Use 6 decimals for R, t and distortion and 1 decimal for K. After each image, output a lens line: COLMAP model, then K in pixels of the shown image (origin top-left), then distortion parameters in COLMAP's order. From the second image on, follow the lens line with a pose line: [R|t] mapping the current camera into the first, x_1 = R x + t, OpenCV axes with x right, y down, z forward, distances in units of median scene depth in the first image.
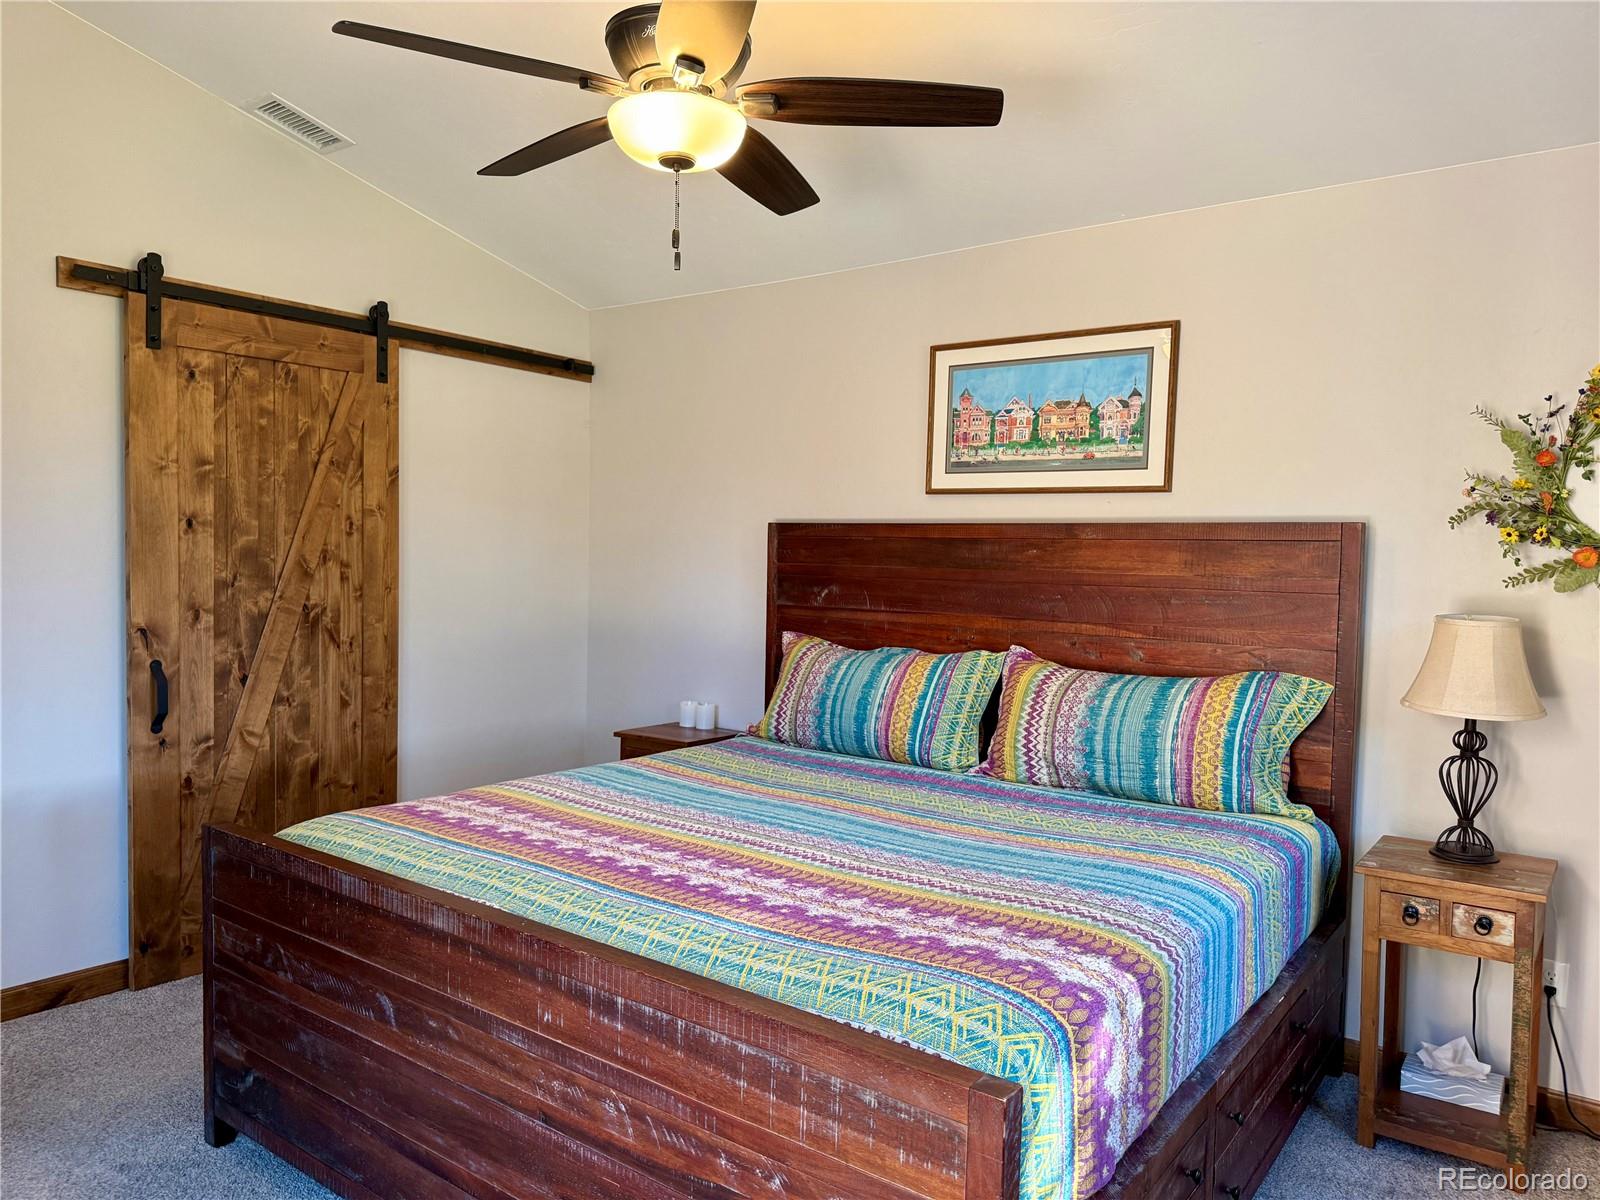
lens RADIAL K [[1139.6, 0, 800.0], [0, 1139.6, 600.0], [0, 0, 1]] dist [0.043793, -0.006568]
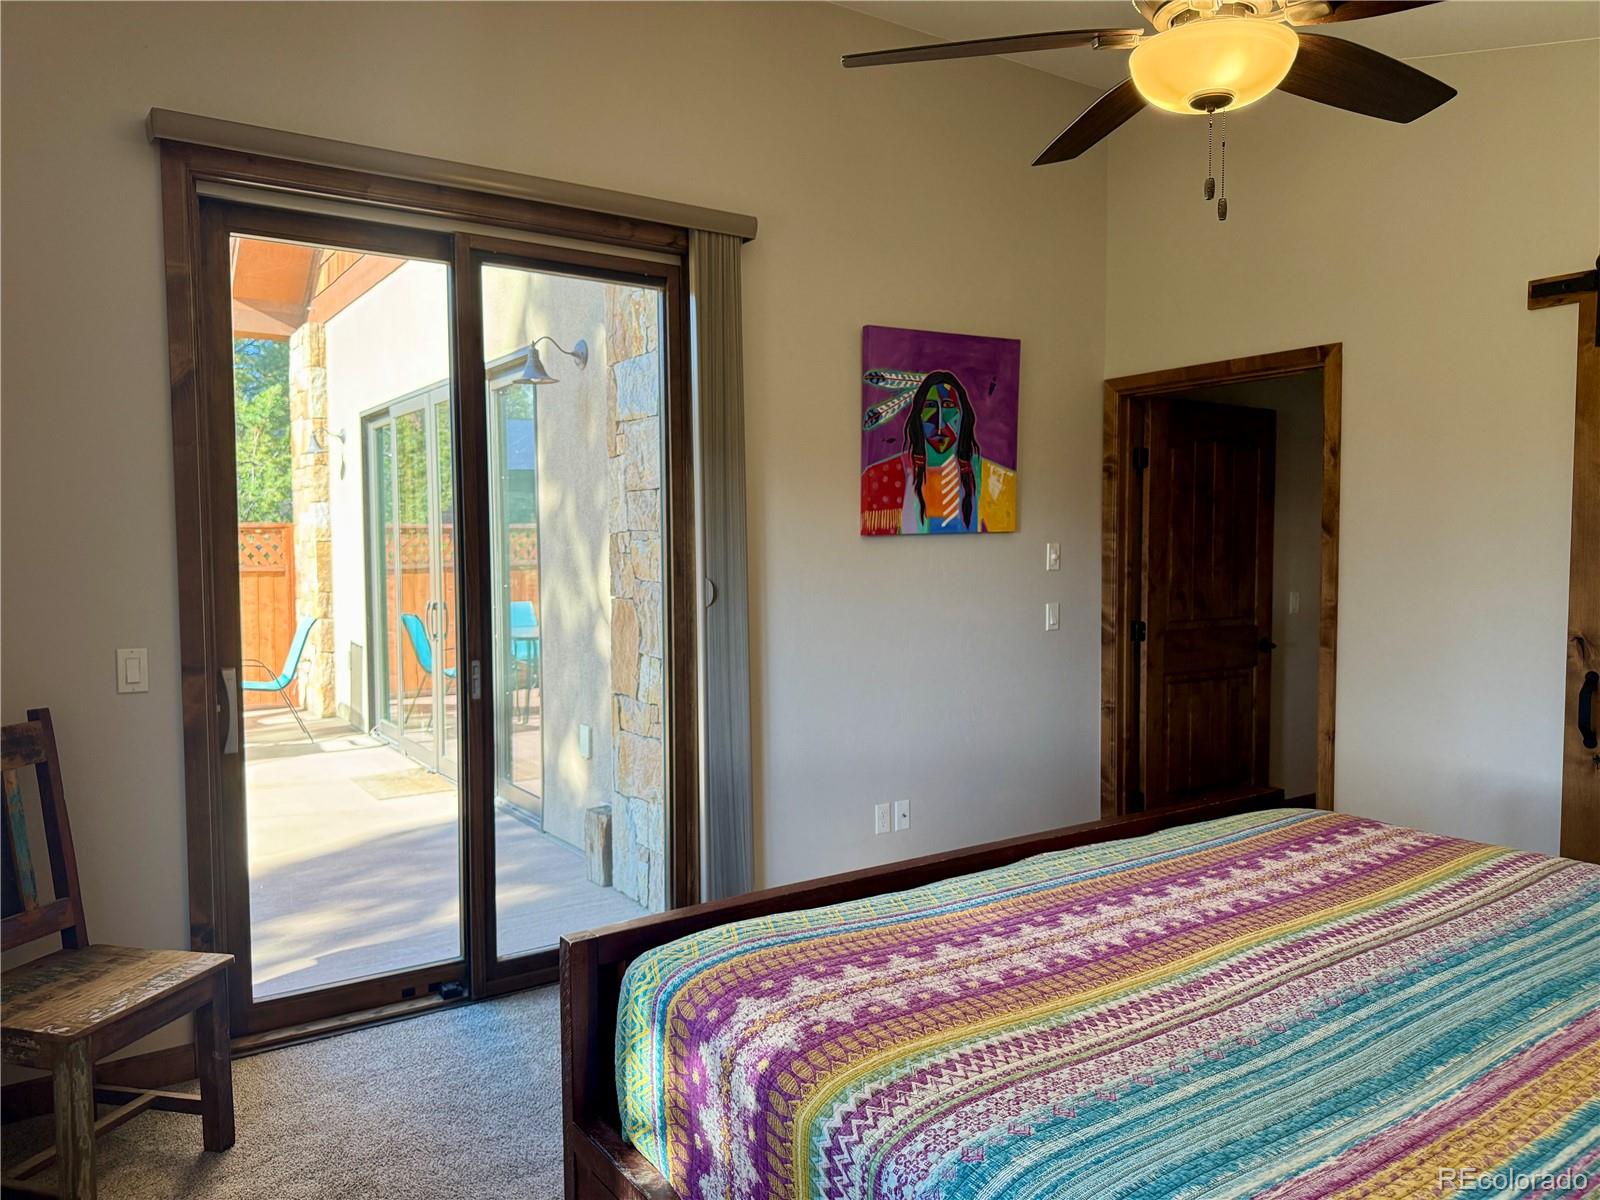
lens RADIAL K [[1139.6, 0, 800.0], [0, 1139.6, 600.0], [0, 0, 1]] dist [0.043793, -0.006568]
pose [[-0.319006, 0.030593, -0.947259, 0.793197], [-0.046550, 0.997767, 0.047901, -0.032263], [0.946609, 0.059375, -0.316870, 0.963191]]
